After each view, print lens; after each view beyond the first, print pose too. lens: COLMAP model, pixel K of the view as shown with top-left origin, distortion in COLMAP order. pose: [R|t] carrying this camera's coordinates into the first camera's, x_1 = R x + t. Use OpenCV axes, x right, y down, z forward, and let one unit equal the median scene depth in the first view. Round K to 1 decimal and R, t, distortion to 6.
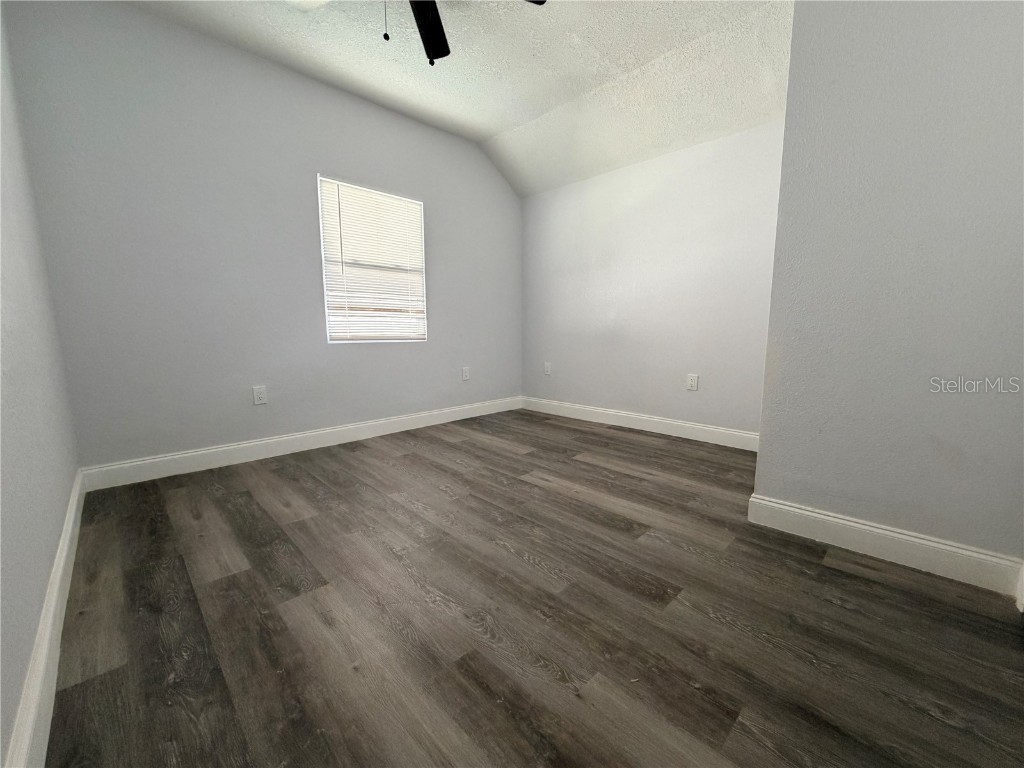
lens RADIAL K [[403.8, 0, 512.0], [0, 403.8, 384.0], [0, 0, 1]] dist [0.001419, 0.000158]
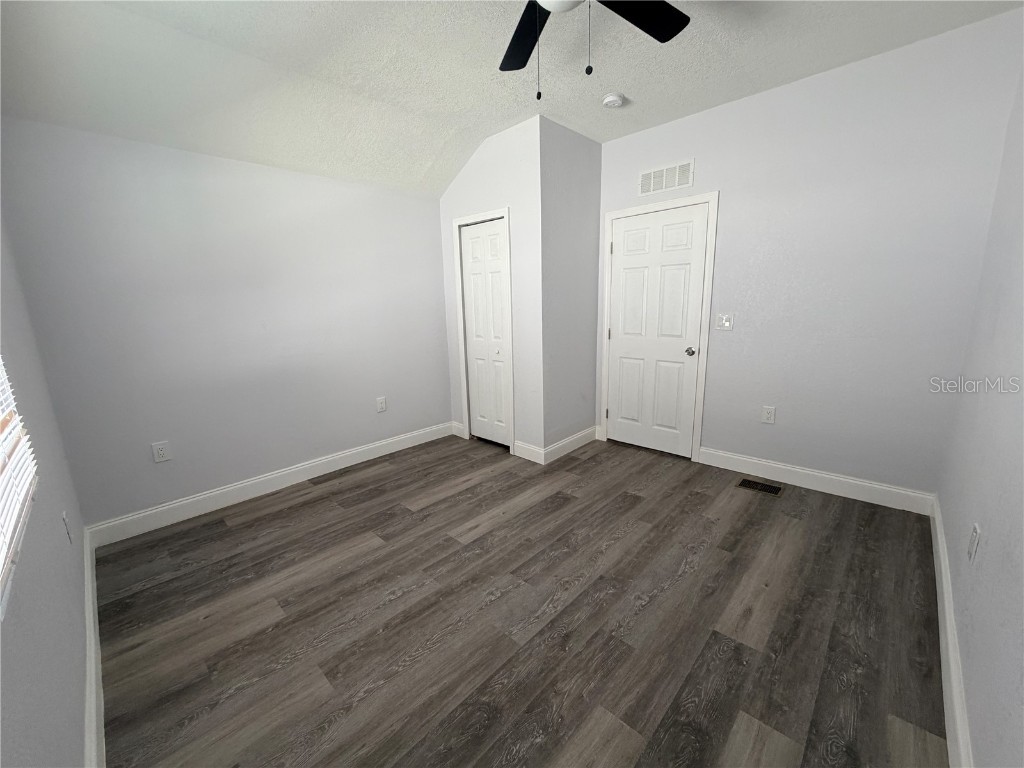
lens RADIAL K [[403.8, 0, 512.0], [0, 403.8, 384.0], [0, 0, 1]] dist [0.001419, 0.000158]
pose [[-0.021747, -0.198710, 0.979817, -0.947385], [0.161217, 0.966526, 0.199593, -0.332924], [-0.986679, 0.162304, 0.011017, 0.957780]]
